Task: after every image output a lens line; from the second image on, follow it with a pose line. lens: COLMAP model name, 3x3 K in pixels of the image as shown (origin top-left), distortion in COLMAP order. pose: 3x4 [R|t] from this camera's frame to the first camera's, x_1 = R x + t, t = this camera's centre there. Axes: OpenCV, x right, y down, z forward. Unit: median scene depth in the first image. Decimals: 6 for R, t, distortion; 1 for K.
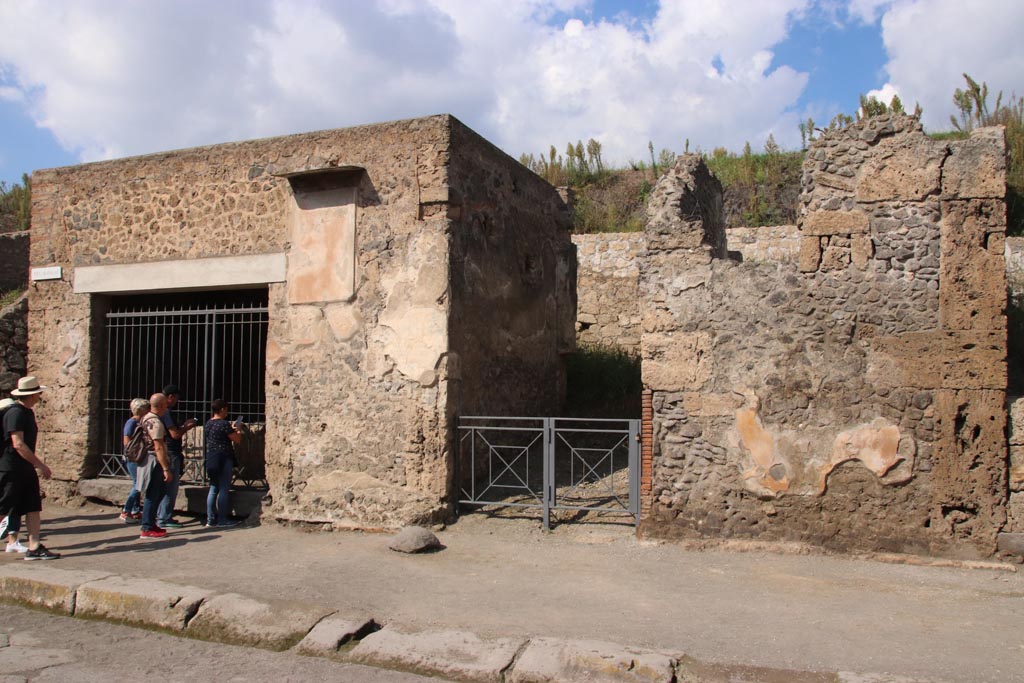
lens RADIAL K [[843.3, 0, 512.0], [0, 843.3, 341.5], [0, 0, 1]] dist [-0.119724, 0.117953]
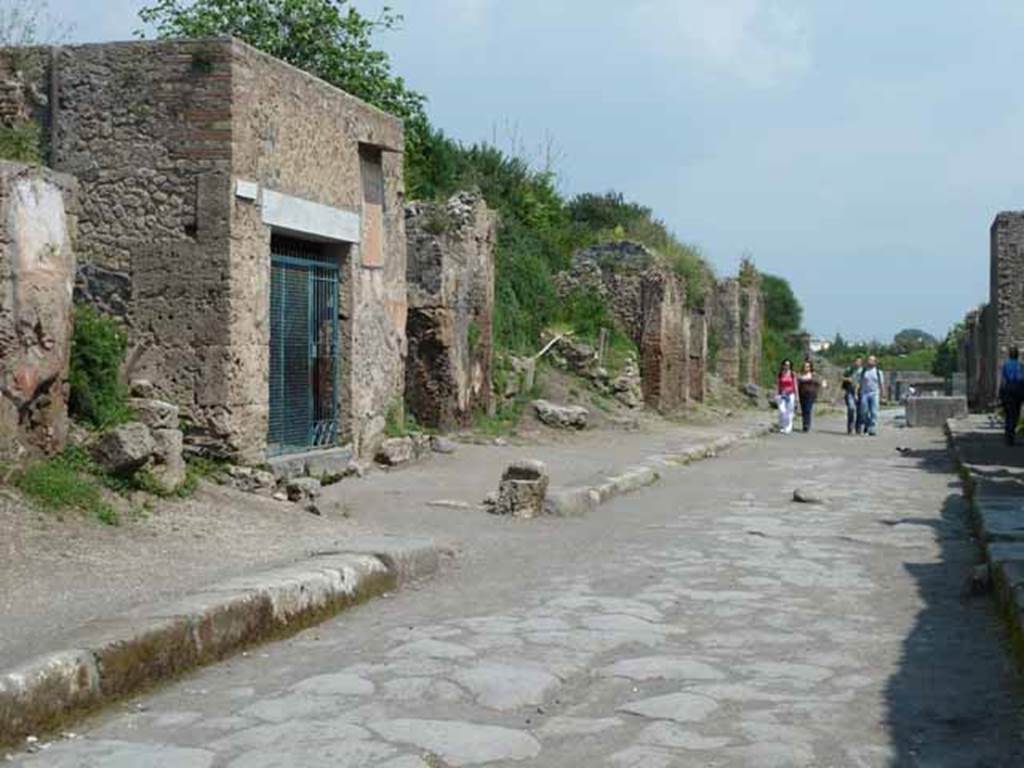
lens RADIAL K [[1810.1, 0, 512.0], [0, 1810.1, 384.0], [0, 0, 1]] dist [-0.020991, -0.100295]
pose [[-0.176323, -0.019670, 0.984136, -2.255530], [-0.054091, 0.998483, 0.010265, 0.062355], [-0.982845, -0.051423, -0.177119, 1.071587]]
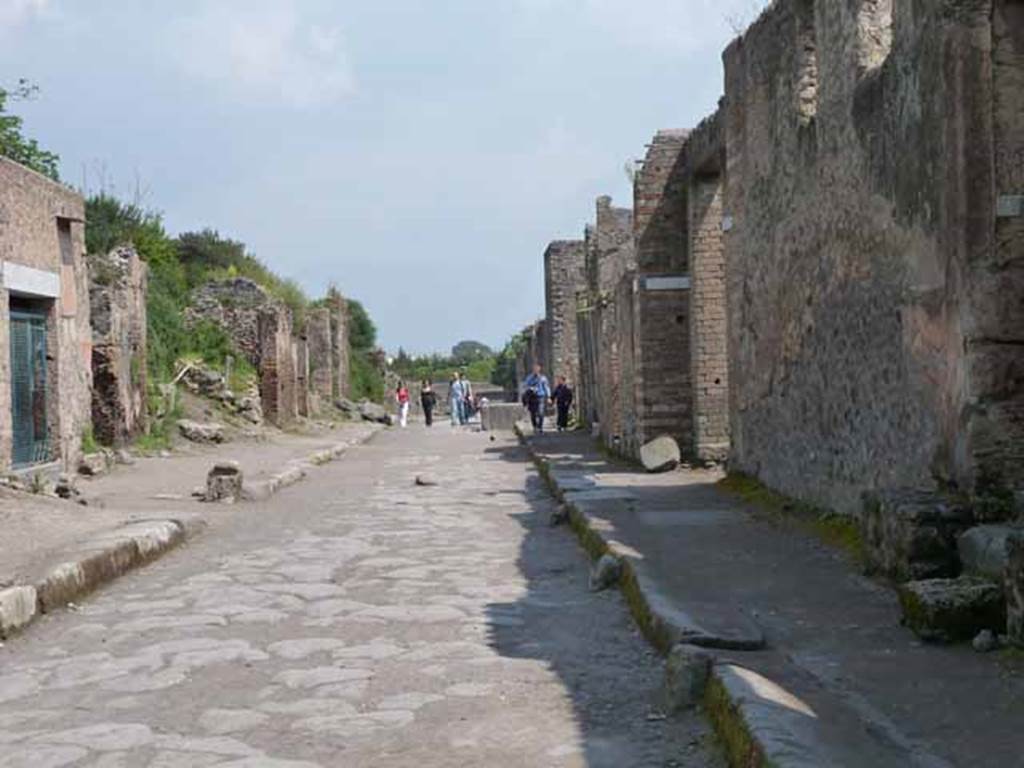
lens RADIAL K [[1810.1, 0, 512.0], [0, 1810.1, 384.0], [0, 0, 1]] dist [-0.020991, -0.100295]
pose [[-0.406265, 0.001253, 0.913754, -2.778190], [-0.014115, 0.999871, -0.007646, 0.065315], [-0.913646, -0.016004, -0.406195, 1.332113]]
